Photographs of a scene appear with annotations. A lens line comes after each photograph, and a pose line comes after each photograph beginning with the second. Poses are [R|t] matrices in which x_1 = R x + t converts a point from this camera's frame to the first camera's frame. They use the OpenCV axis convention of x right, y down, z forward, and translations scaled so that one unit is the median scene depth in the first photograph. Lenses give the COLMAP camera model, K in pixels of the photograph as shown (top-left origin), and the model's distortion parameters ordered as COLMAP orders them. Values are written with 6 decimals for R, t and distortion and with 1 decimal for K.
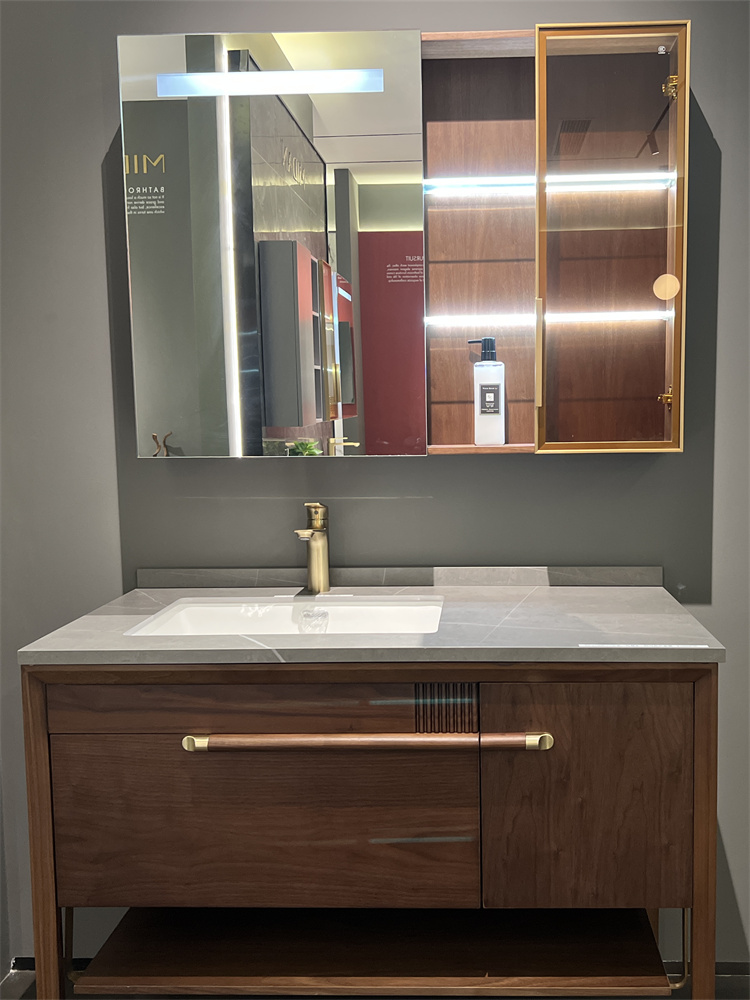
lens RADIAL K [[896.9, 0, 375.0], [0, 896.9, 500.0], [0, 0, 1]] dist [-0.006365, -0.009596]
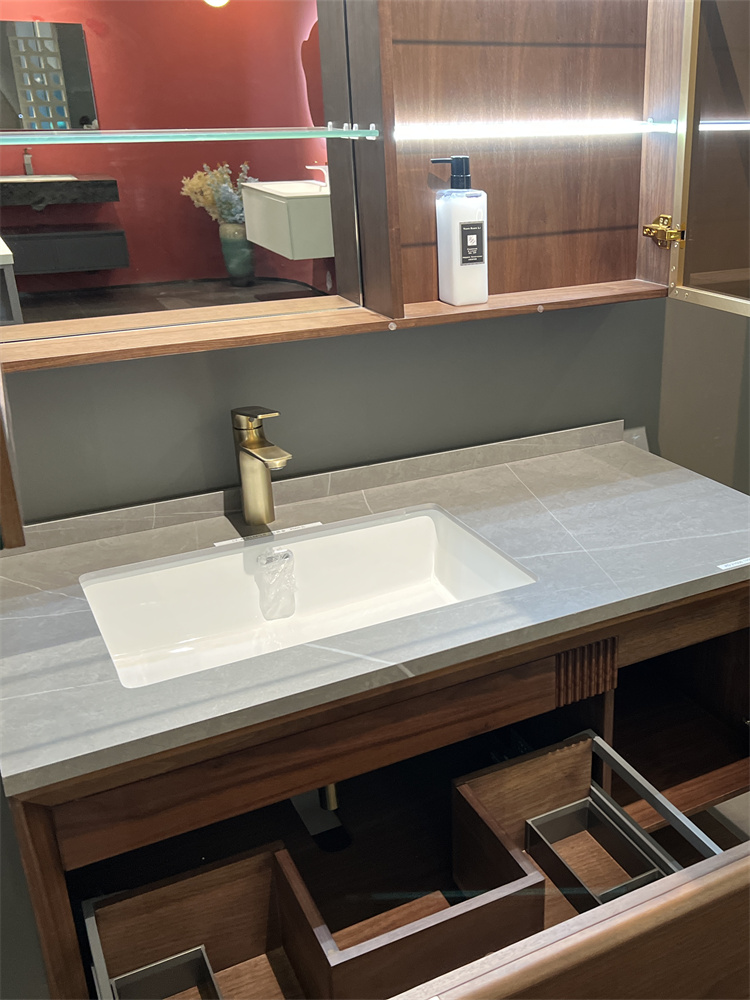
lens RADIAL K [[1000.0, 0, 428.5], [0, 1000.0, 502.6], [0, 0, 1]] dist [-0.014760, -0.024180]
pose [[0.850889, -0.194706, 0.487931, -0.351043], [0.059085, 0.958358, 0.279391, -0.137587], [-0.522012, -0.208901, 0.826961, 0.270158]]
